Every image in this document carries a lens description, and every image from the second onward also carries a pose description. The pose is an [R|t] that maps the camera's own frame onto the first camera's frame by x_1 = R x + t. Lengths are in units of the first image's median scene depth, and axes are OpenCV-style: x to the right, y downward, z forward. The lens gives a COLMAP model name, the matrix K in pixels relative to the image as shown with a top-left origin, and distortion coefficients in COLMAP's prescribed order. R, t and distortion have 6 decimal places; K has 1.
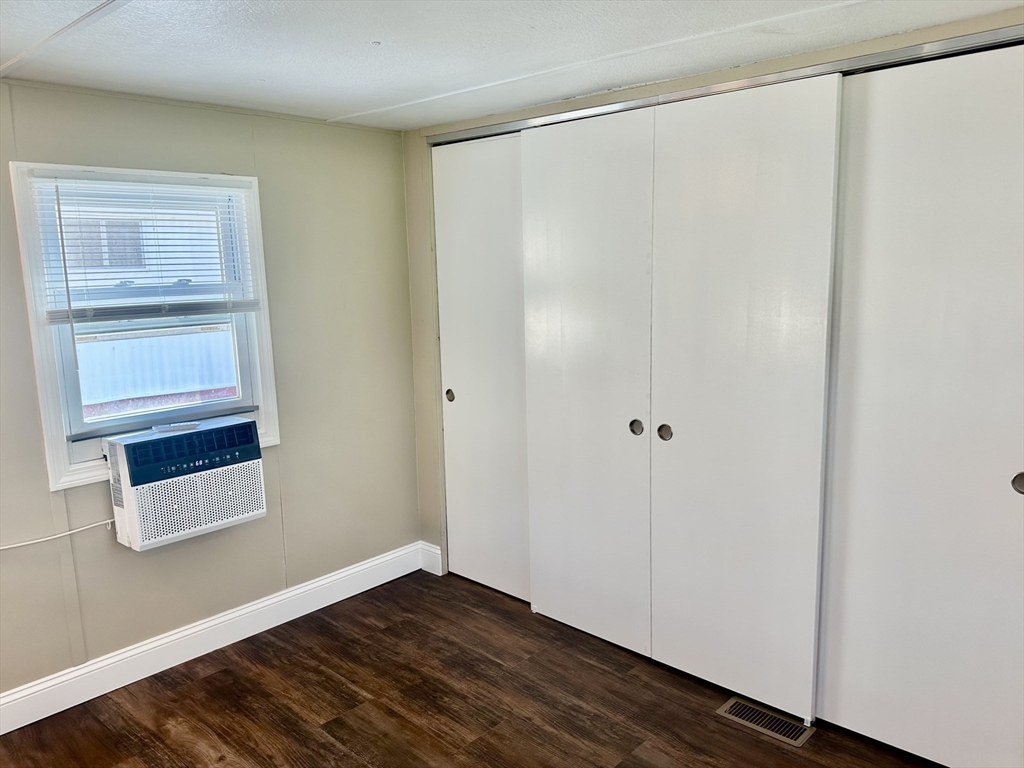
lens RADIAL K [[769.0, 0, 509.2], [0, 769.0, 388.8], [0, 0, 1]] dist [0.143752, -0.227988]
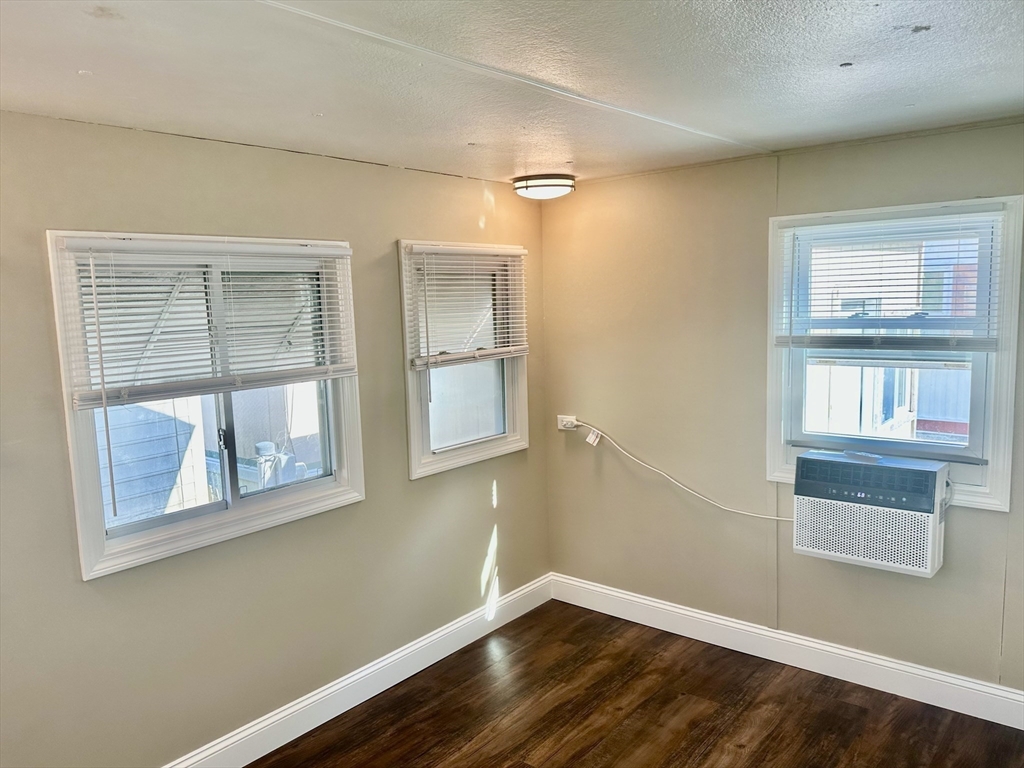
lens RADIAL K [[769.0, 0, 509.2], [0, 769.0, 388.8], [0, 0, 1]] dist [0.143752, -0.227988]
pose [[0.061727, 0.142933, -0.987806, 0.540040], [-0.137562, 0.981466, 0.133420, -0.109077], [0.988568, 0.127649, 0.080245, 0.439853]]
